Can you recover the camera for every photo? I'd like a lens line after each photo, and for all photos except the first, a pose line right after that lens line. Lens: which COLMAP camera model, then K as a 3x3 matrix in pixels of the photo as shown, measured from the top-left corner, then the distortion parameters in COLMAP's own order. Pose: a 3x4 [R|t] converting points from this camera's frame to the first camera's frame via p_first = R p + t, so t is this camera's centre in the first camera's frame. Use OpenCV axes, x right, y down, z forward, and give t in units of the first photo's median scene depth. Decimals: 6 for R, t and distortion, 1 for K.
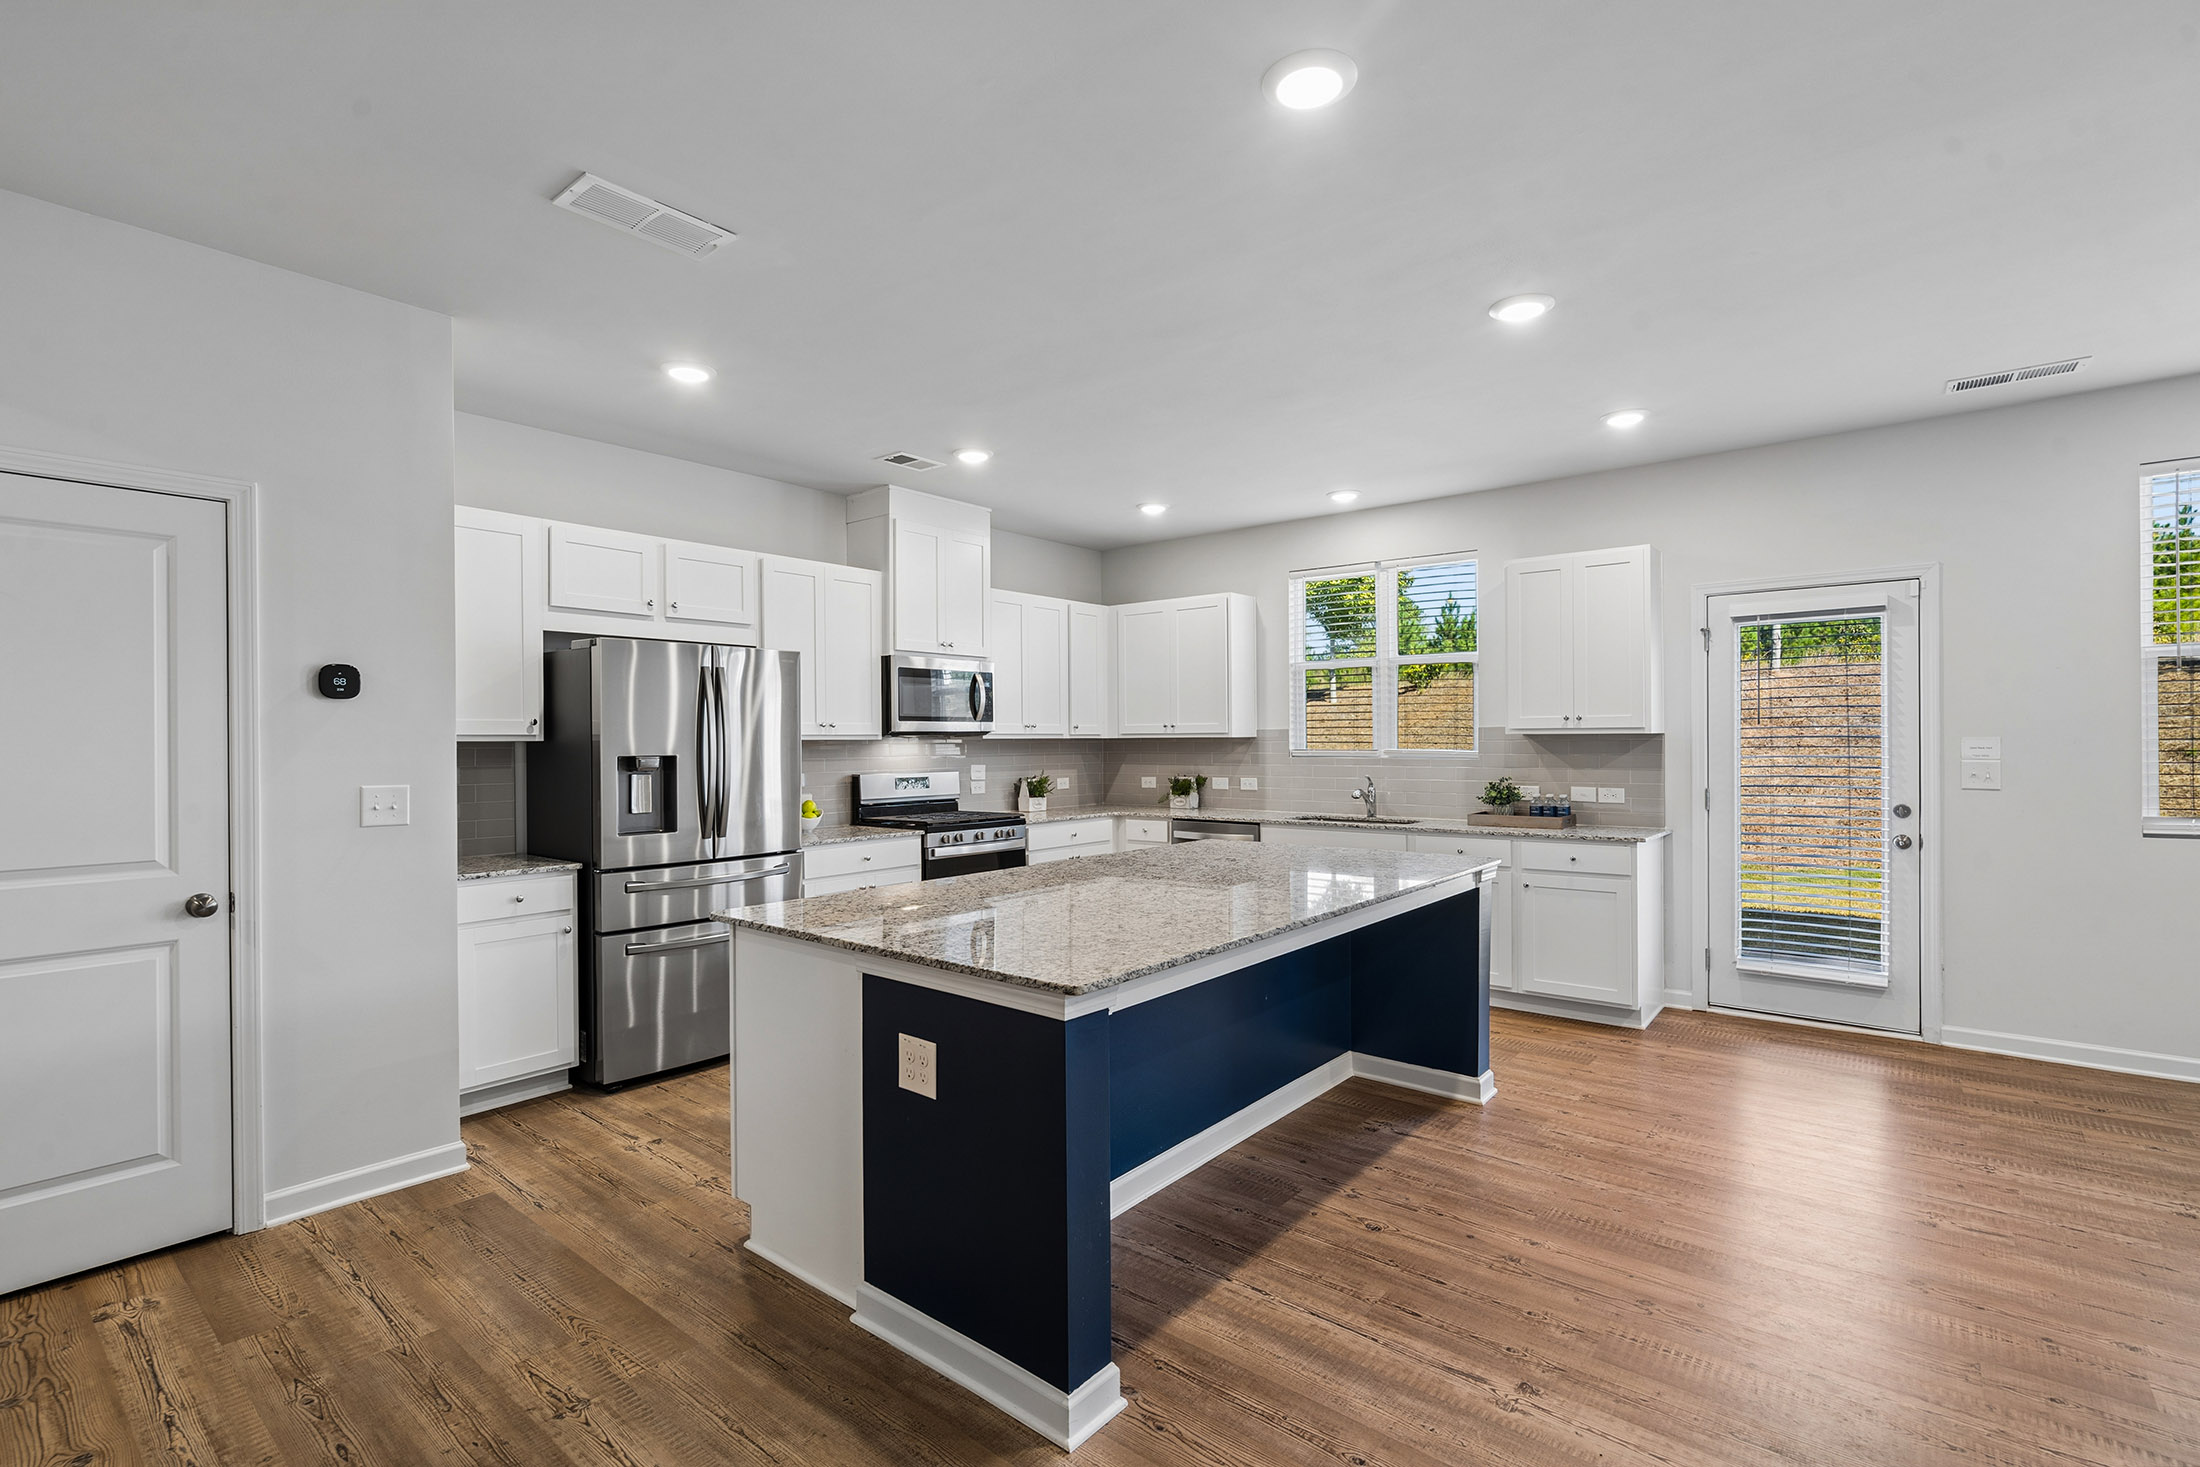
lens RADIAL K [[1001.1, 0, 1089.0], [0, 1001.1, 742.5], [0, 0, 1]] dist [0.000495, 0.000281]
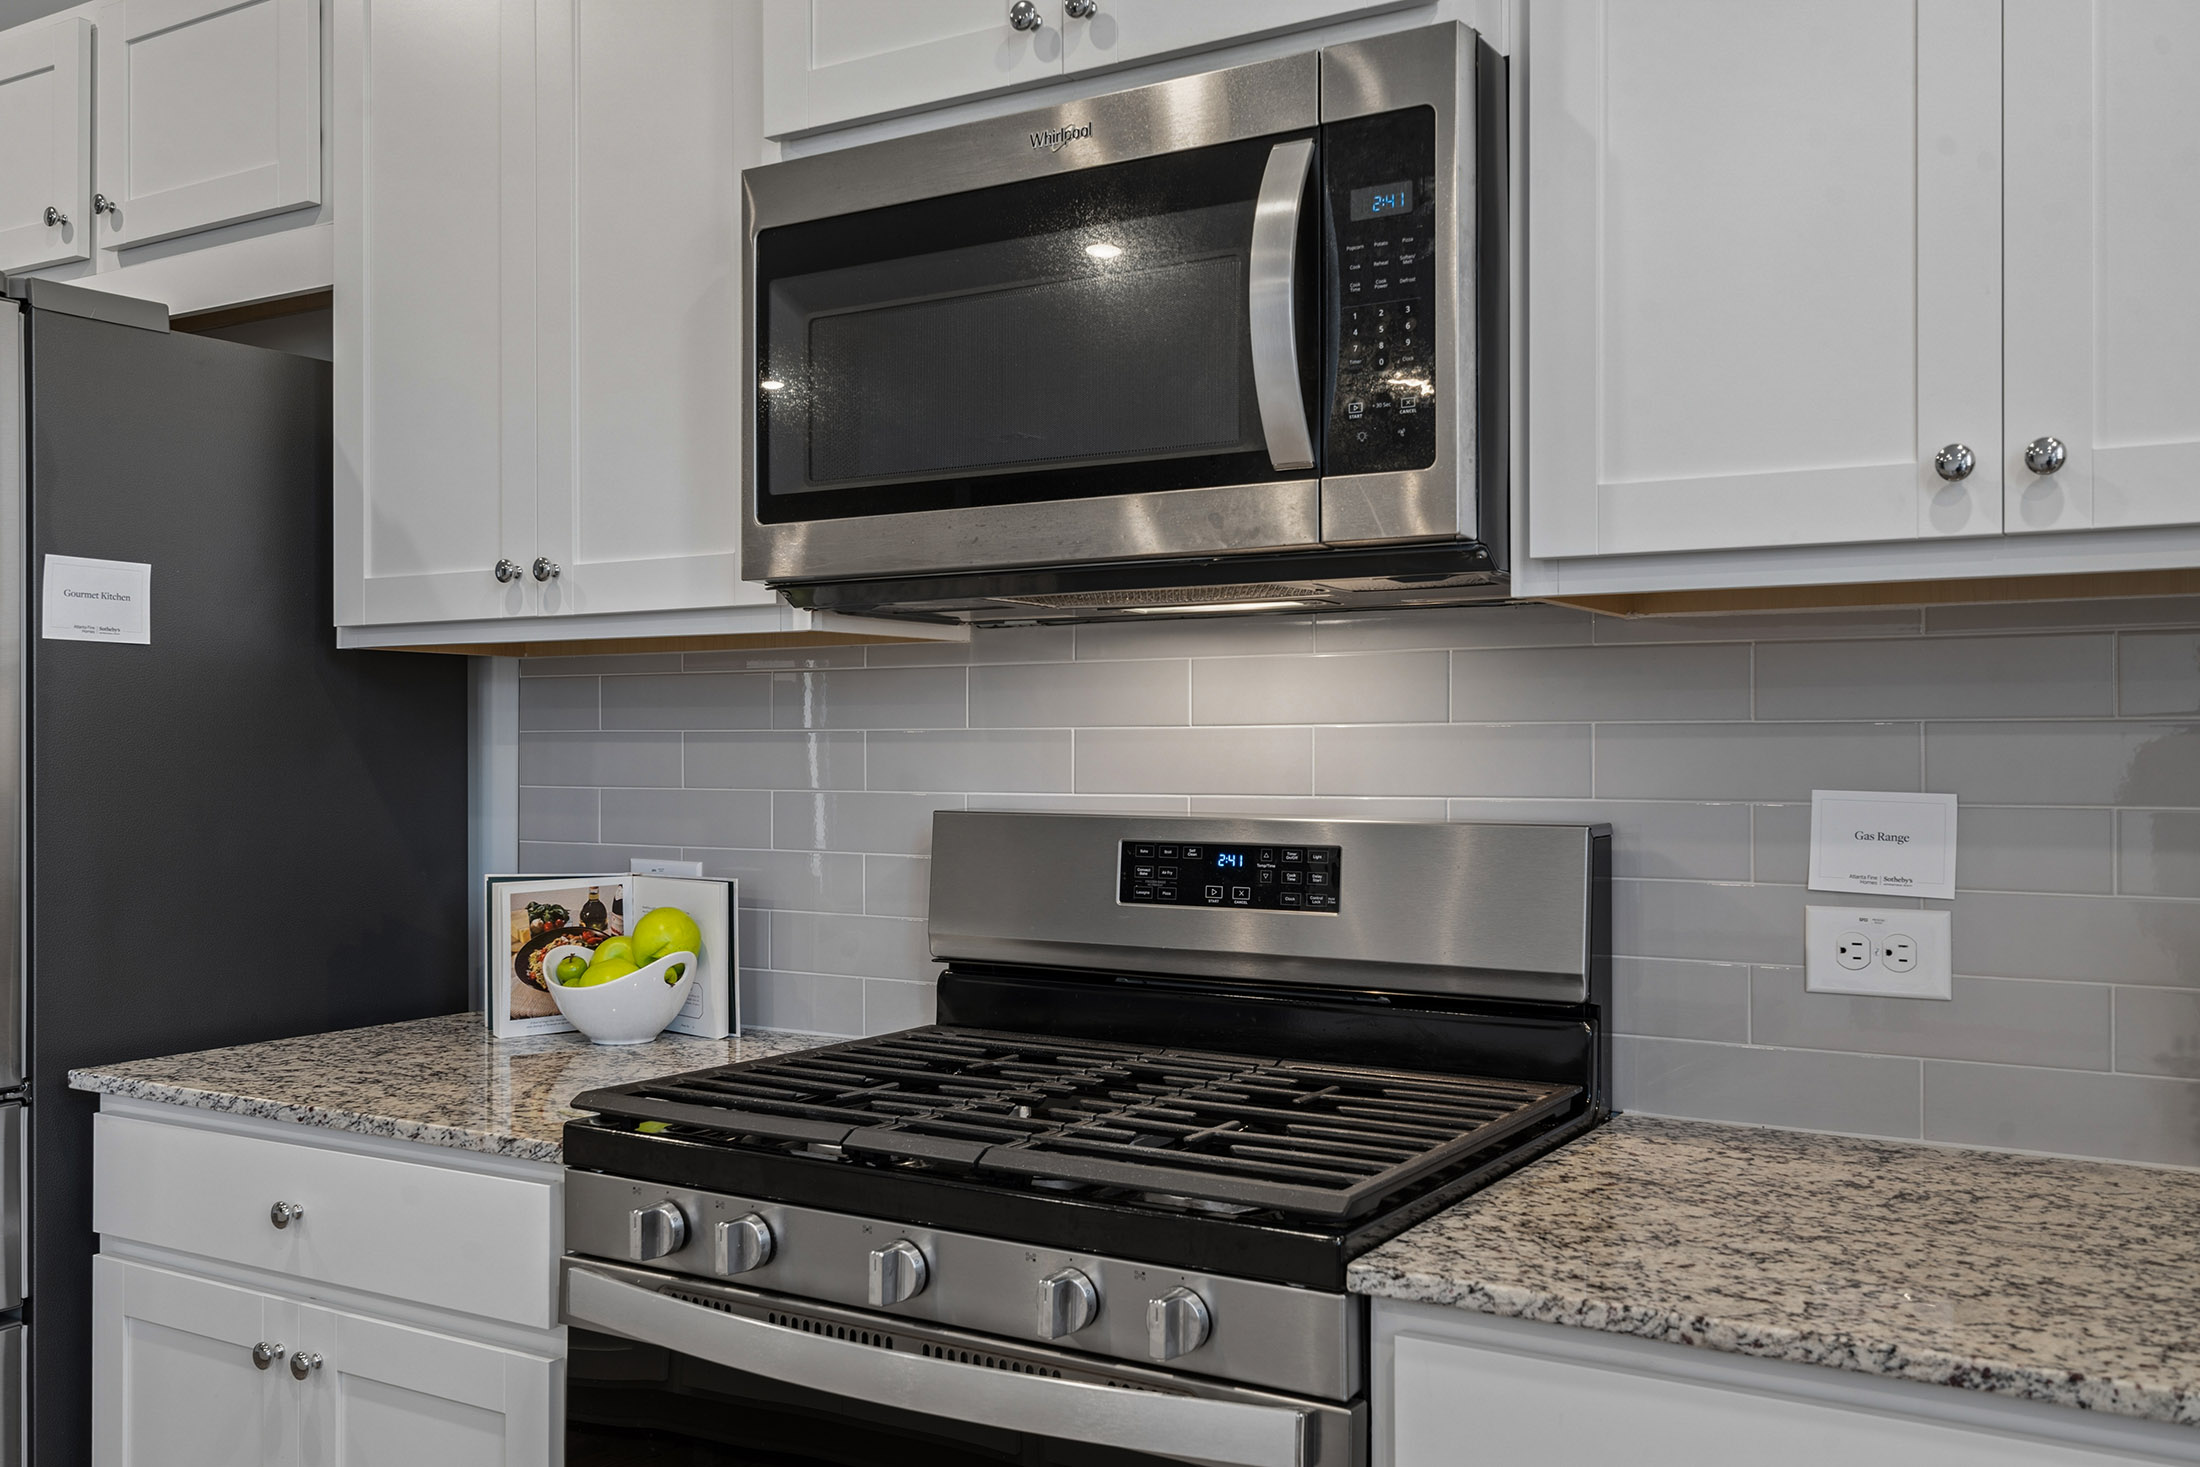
lens RADIAL K [[1977.9, 0, 1097.3], [0, 1977.9, 731.1], [0, 0, 1]] dist [0.016167, 0.004144]
pose [[0.137838, 0.000341, -0.990455, 0.193591], [0.001014, 0.999999, 0.000485, 0.018337], [0.990454, -0.001071, 0.137838, 1.132856]]
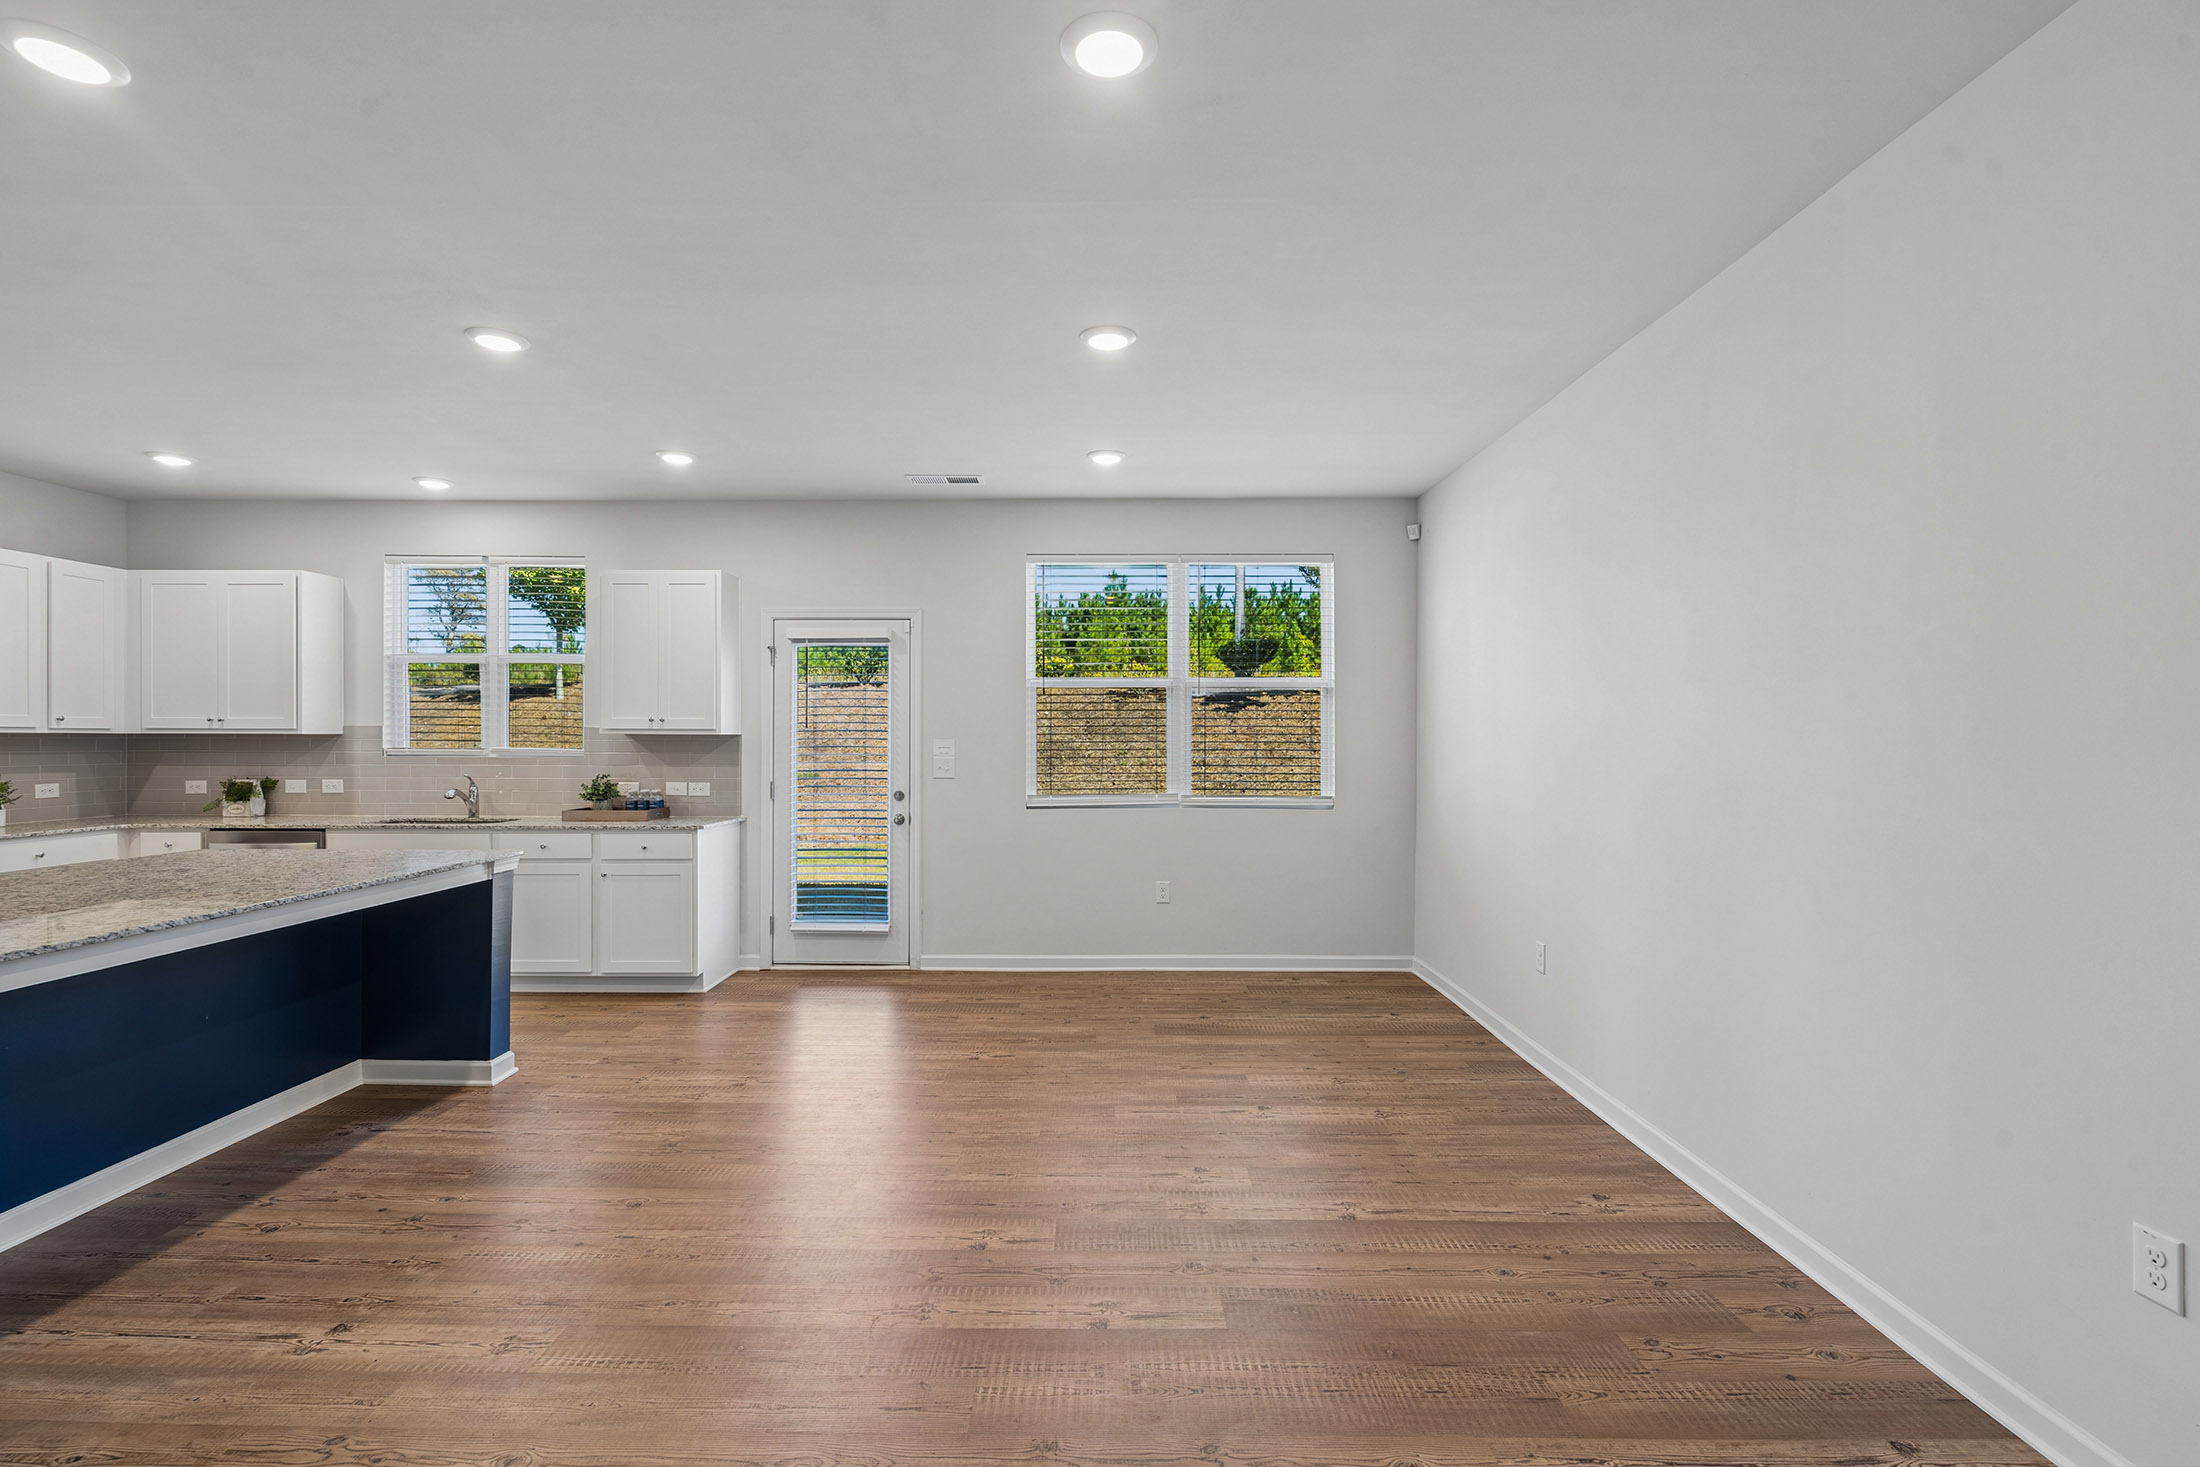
lens RADIAL K [[1001.1, 0, 1083.0], [0, 1001.1, 739.7], [0, 0, 1]] dist [0.000495, 0.000281]
pose [[0.779310, 0.008315, 0.626584, 0.164370], [-0.006133, 0.999965, -0.005641, 0.000851], [-0.626609, 0.000553, 0.779334, -0.158246]]
